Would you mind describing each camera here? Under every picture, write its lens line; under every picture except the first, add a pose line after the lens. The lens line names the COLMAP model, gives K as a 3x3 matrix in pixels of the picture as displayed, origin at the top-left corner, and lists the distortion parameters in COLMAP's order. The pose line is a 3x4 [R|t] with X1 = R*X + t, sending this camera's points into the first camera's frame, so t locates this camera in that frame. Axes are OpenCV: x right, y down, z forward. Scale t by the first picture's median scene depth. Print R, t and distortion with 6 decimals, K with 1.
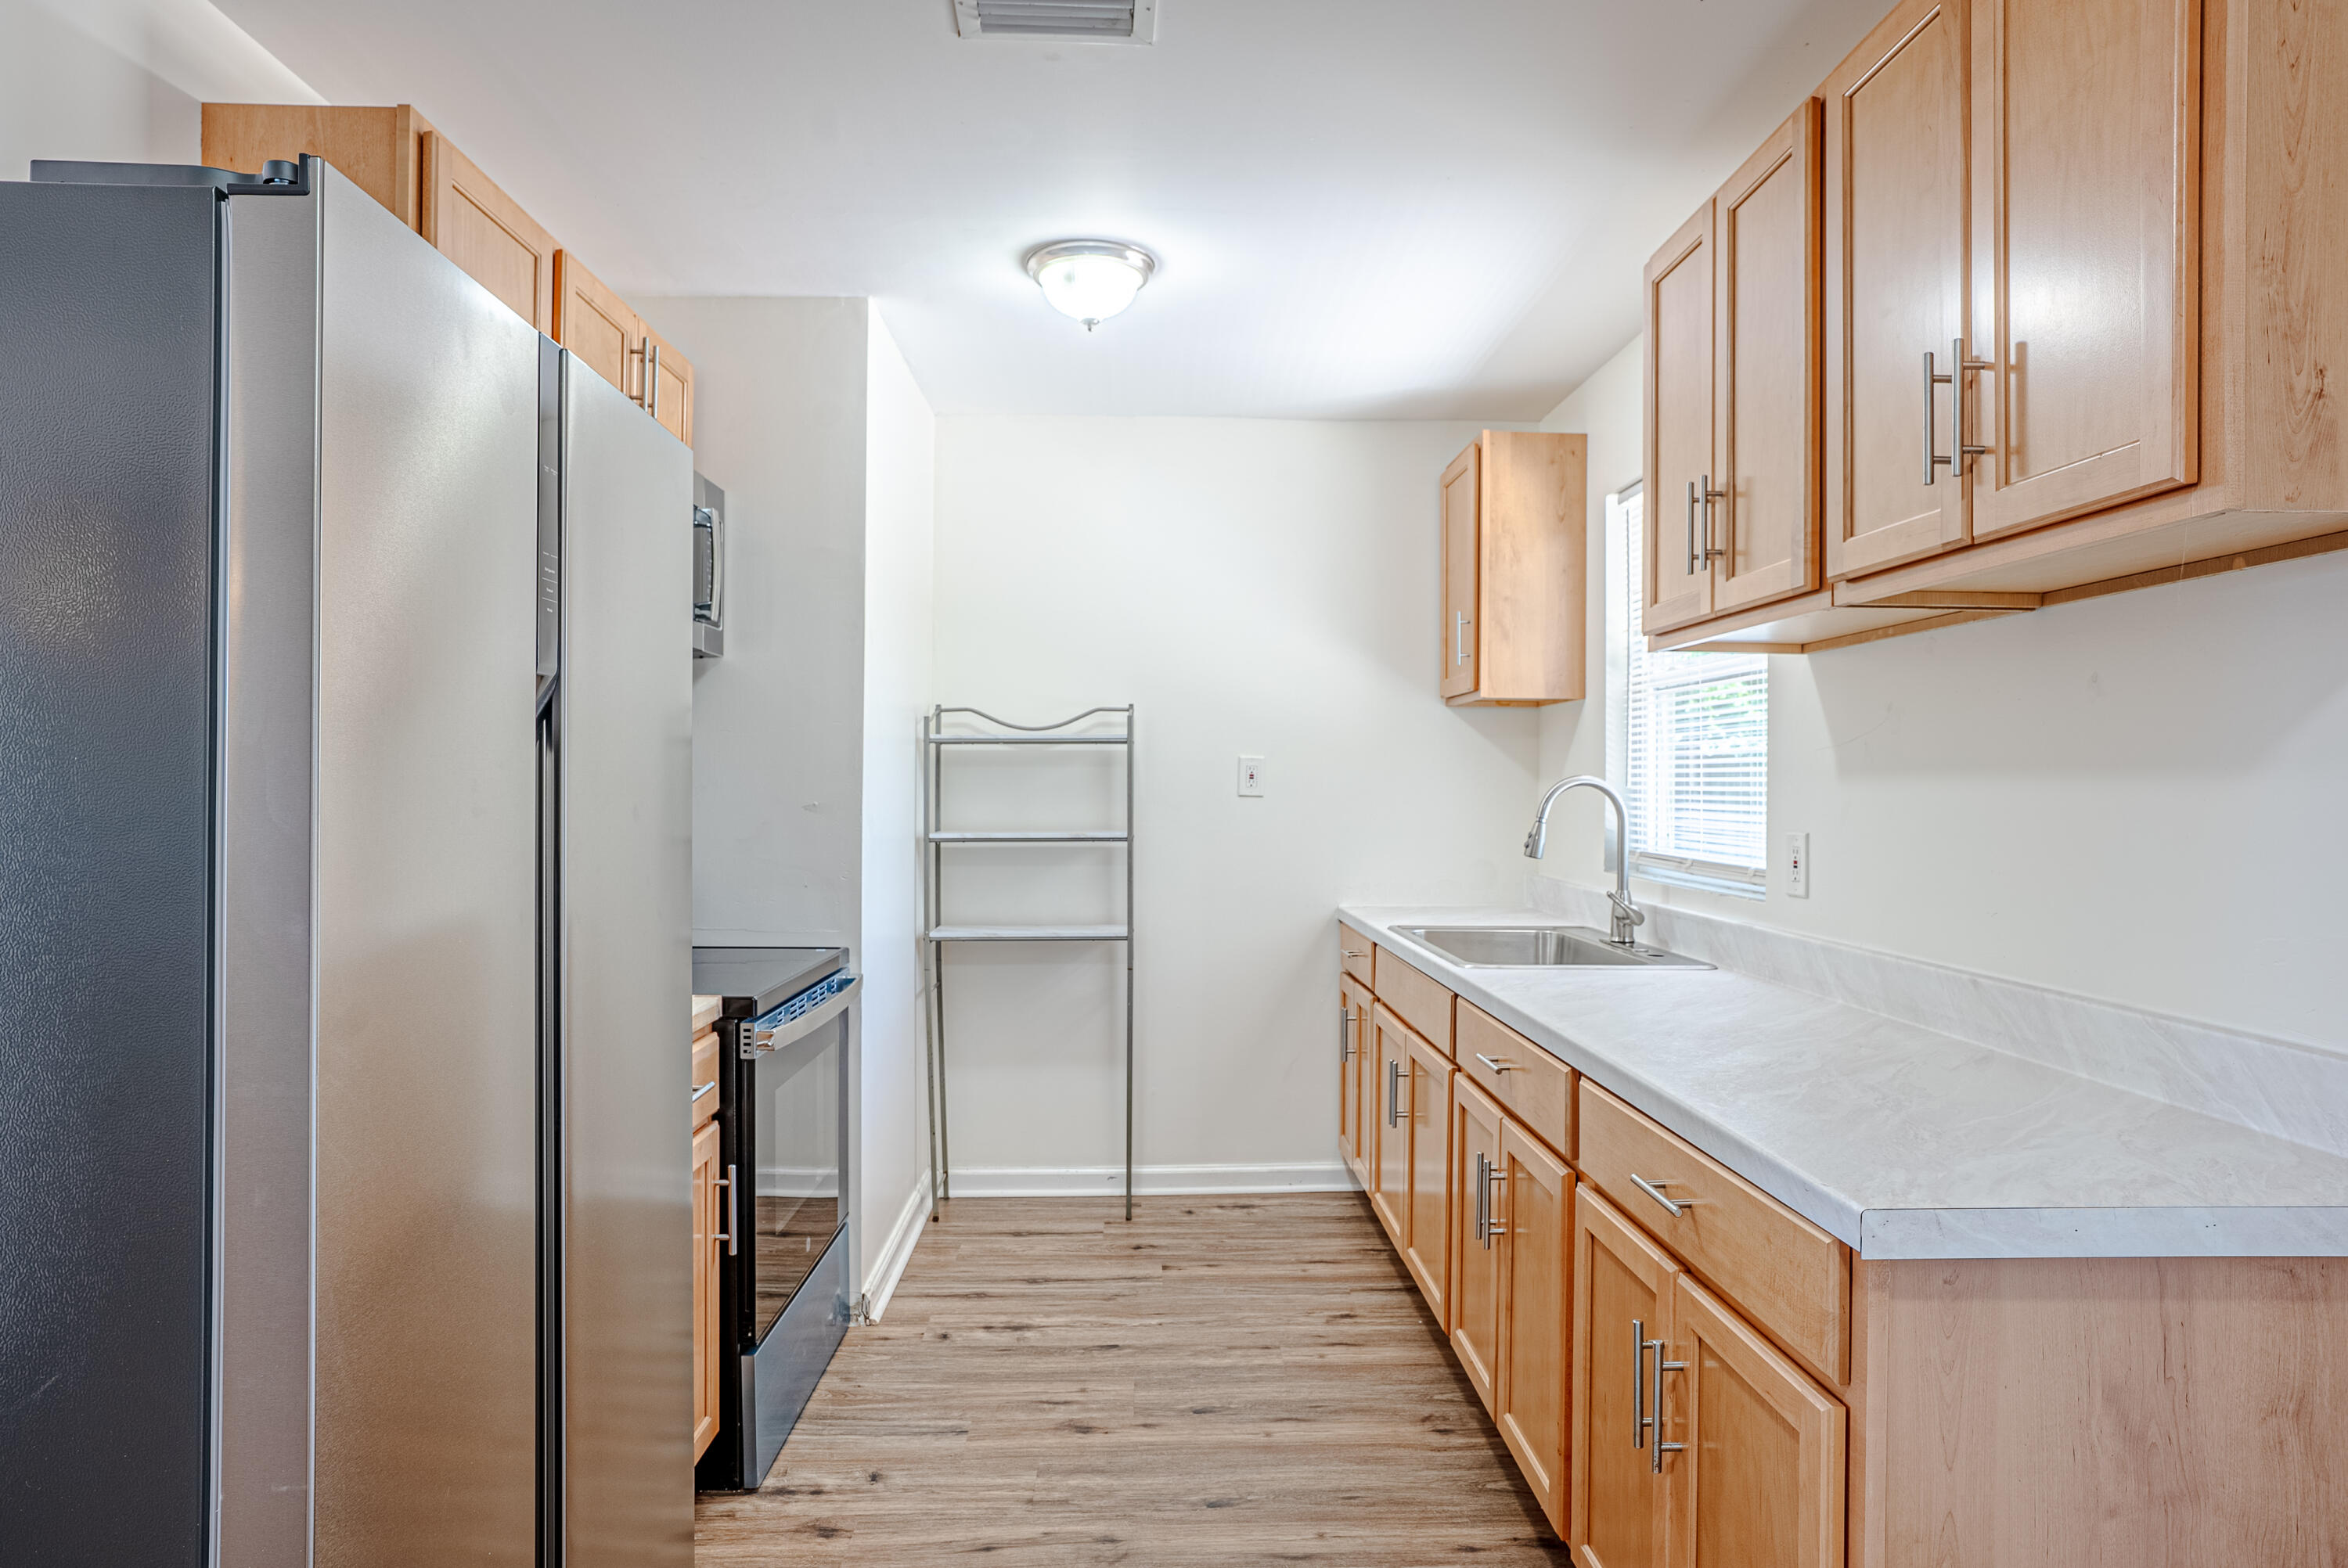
lens RADIAL K [[1347.2, 0, 1174.0], [0, 1347.2, 784.0], [0, 0, 1]] dist [-0.040062, 0.035255]
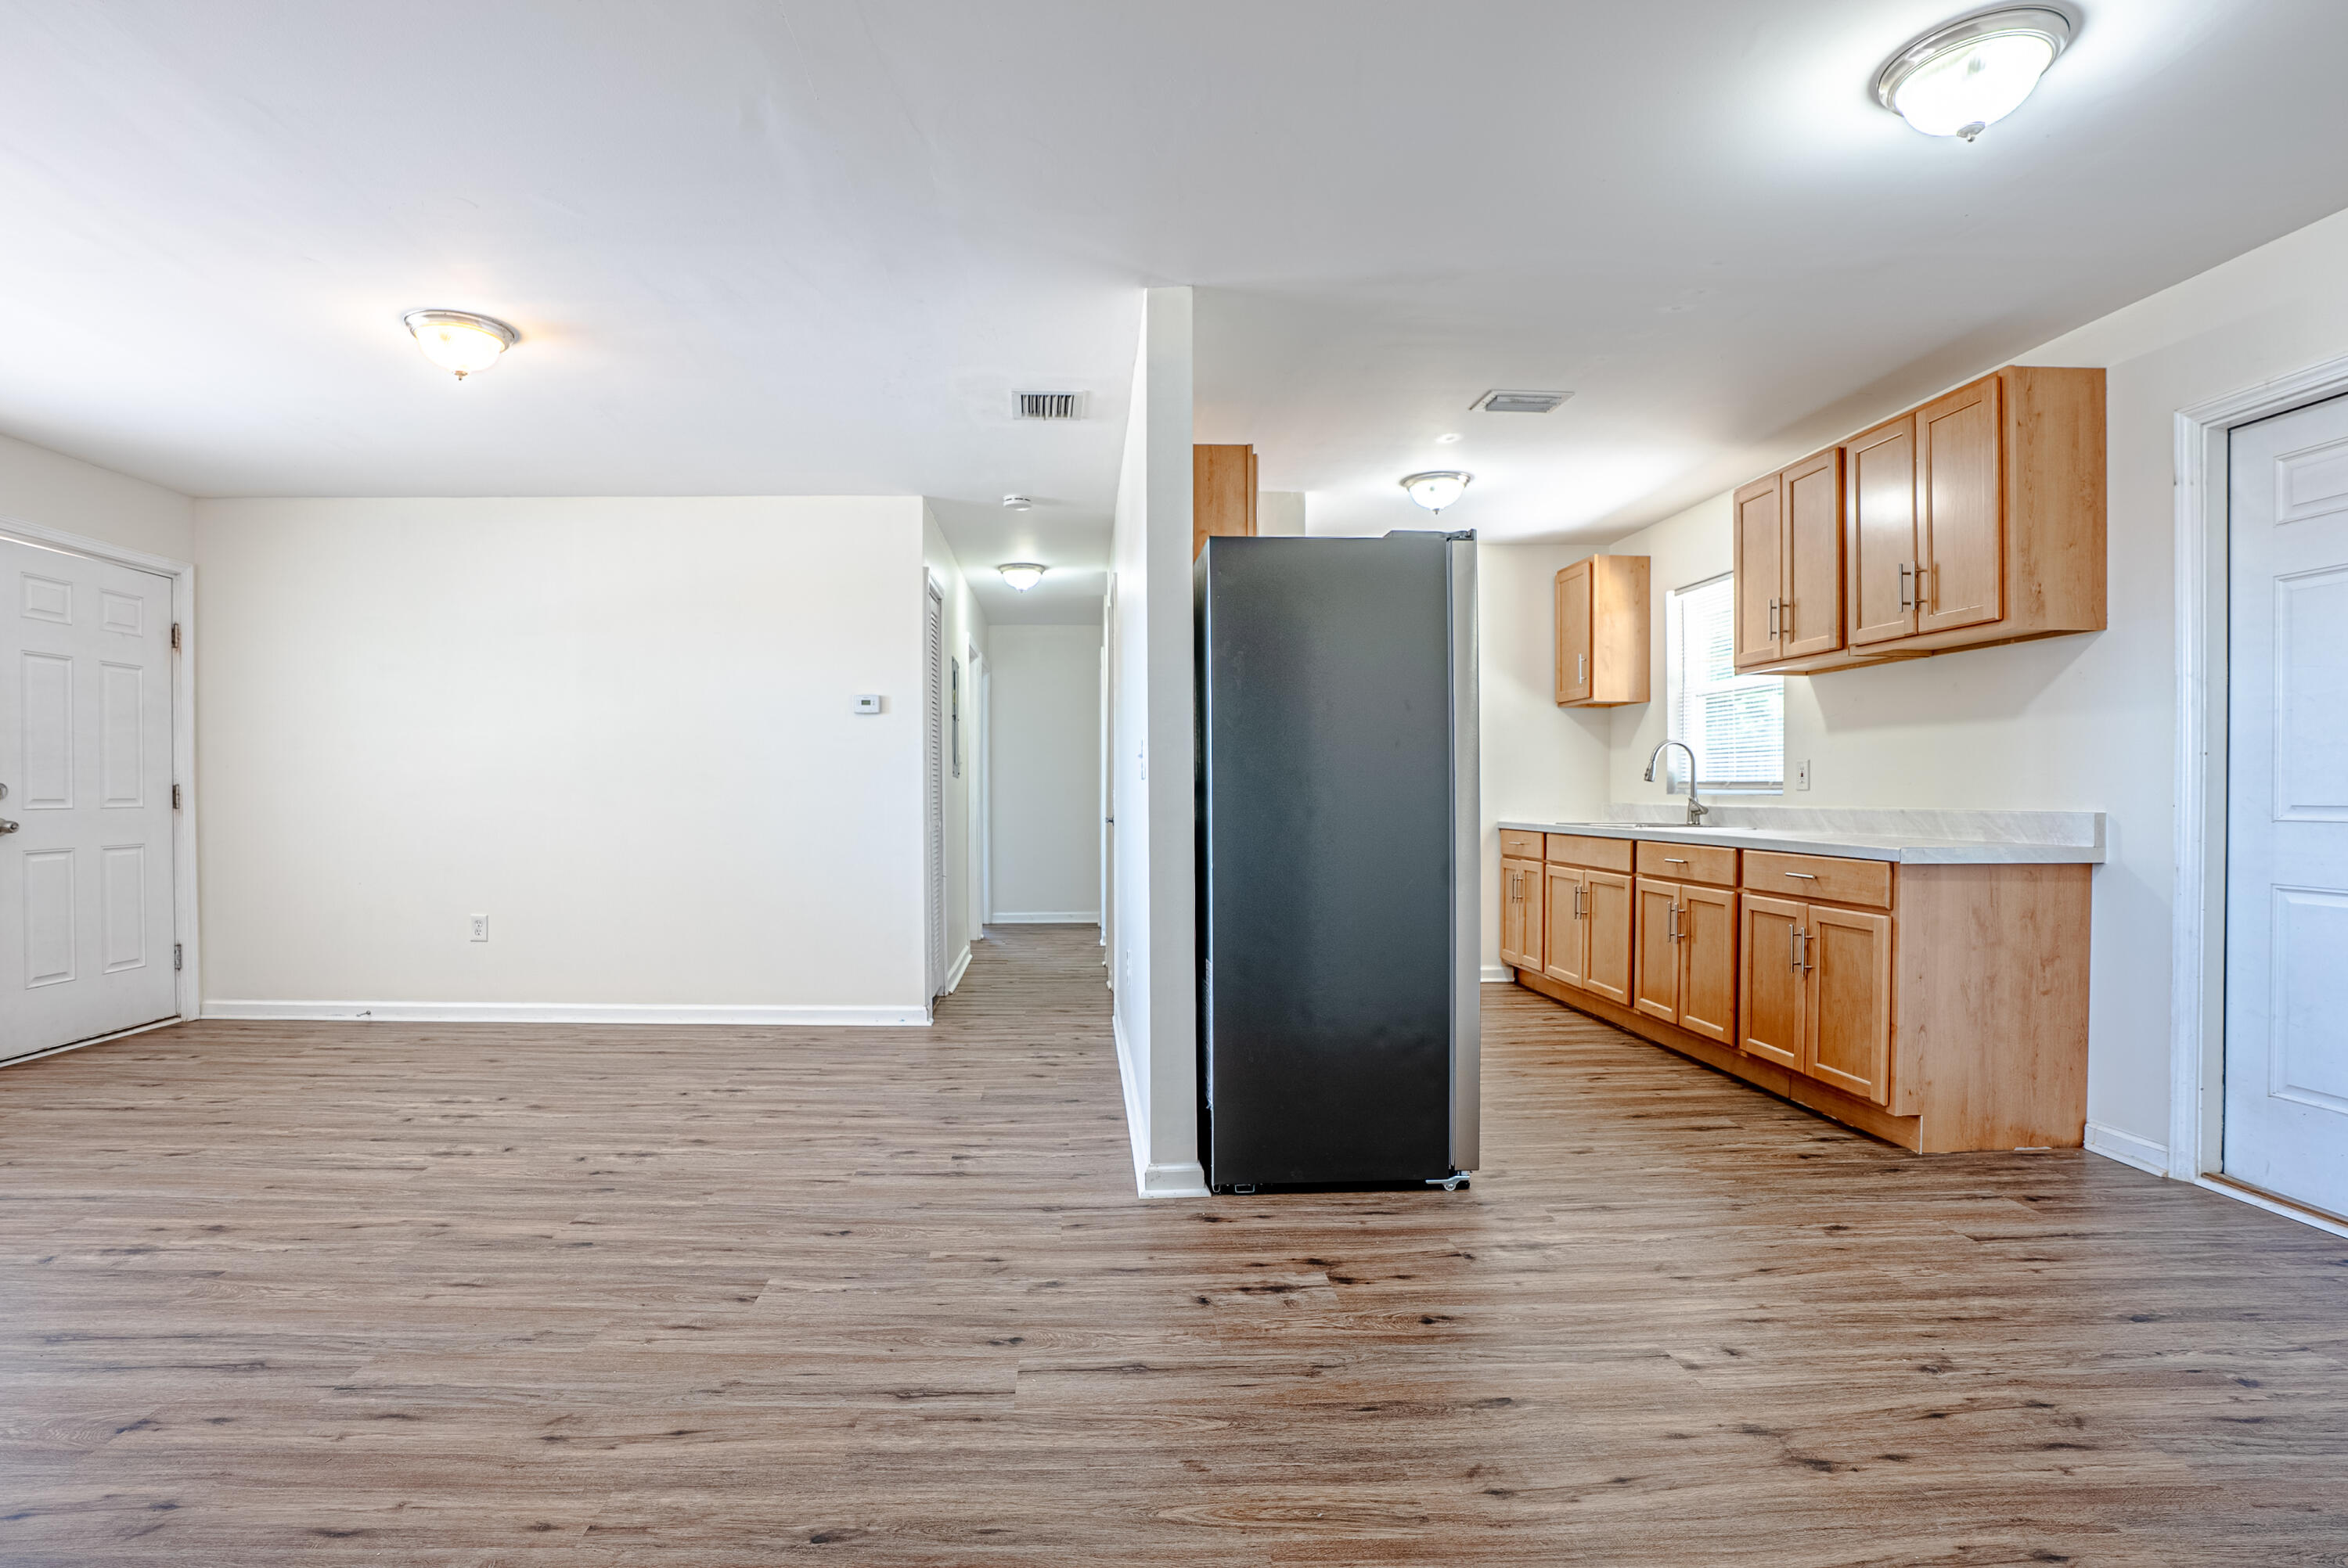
lens RADIAL K [[1095.4, 0, 1096.8], [0, 1095.4, 797.8], [0, 0, 1]] dist [-0.072497, 0.027642]
pose [[0.999660, -0.003634, -0.025825, -0.560897], [0.003855, 0.999956, 0.008518, 0.071226], [0.025793, -0.008615, 0.999630, -0.662124]]
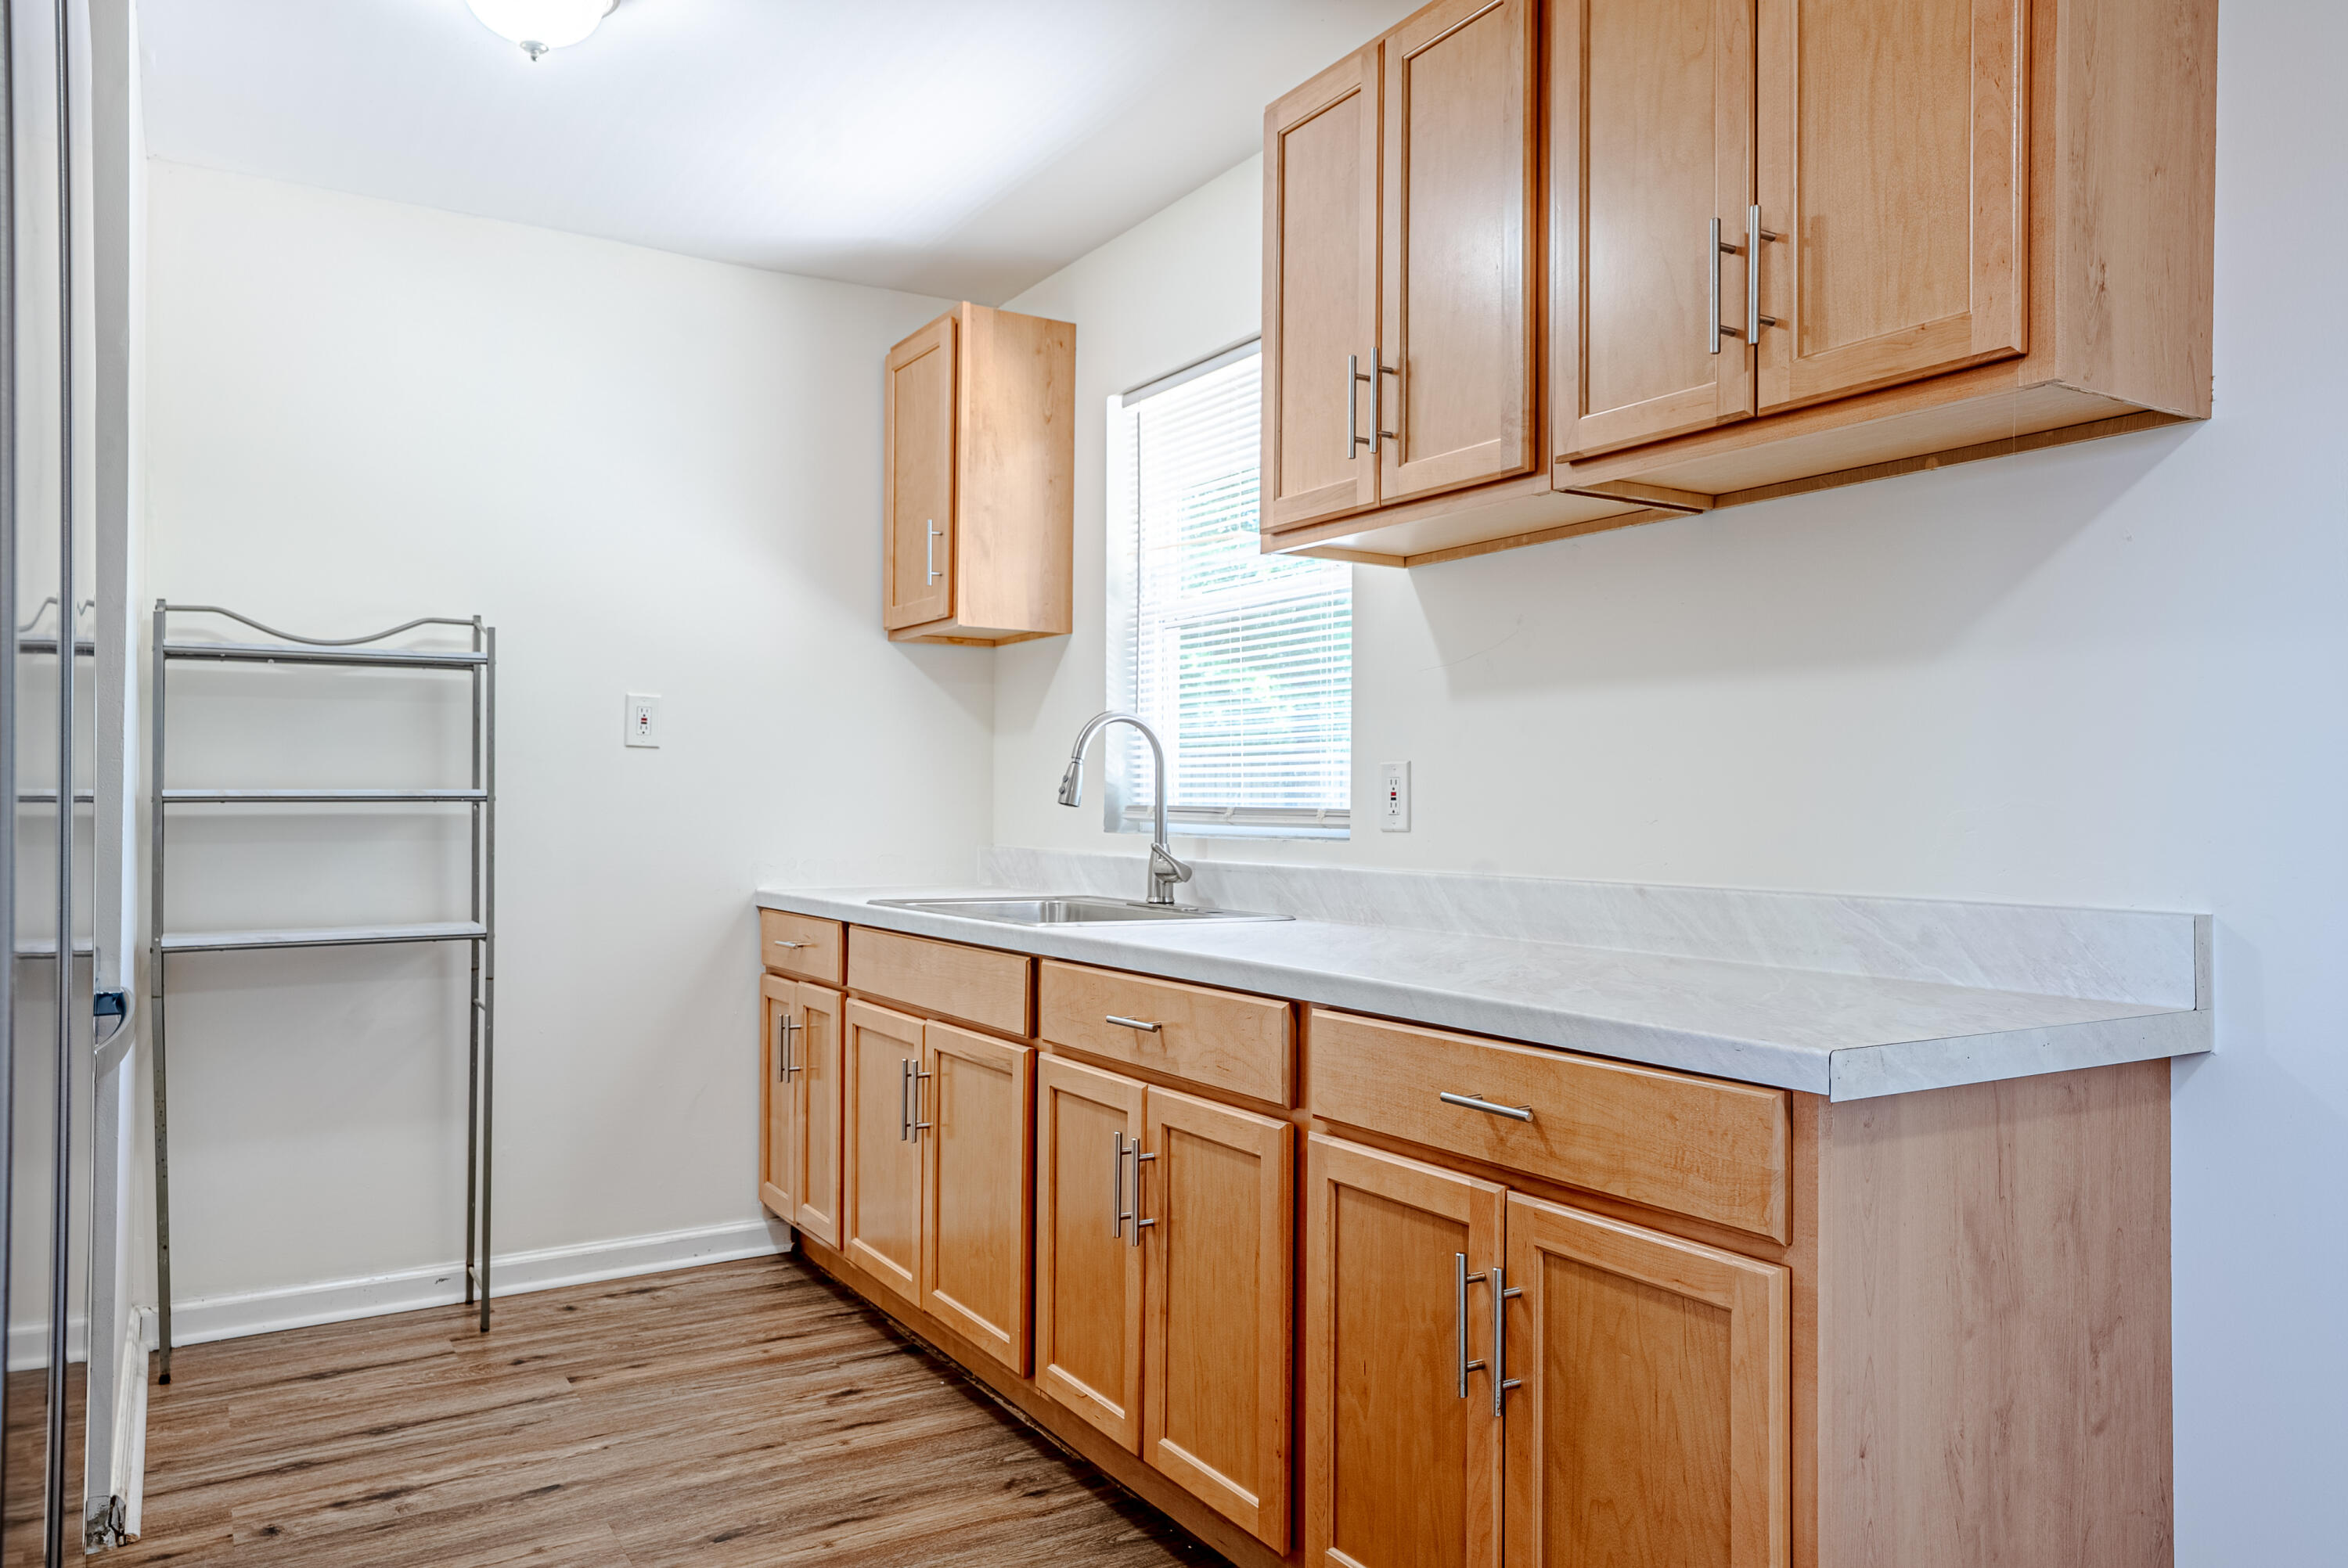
lens RADIAL K [[1639.0, 0, 1174.0], [0, 1639.0, 784.0], [0, 0, 1]] dist [-0.009205, 0.046456]
pose [[0.871964, 0.006375, 0.489528, -0.203150], [-0.002470, 0.999960, -0.008623, 0.056916], [-0.489563, 0.006310, 0.871945, 0.080437]]
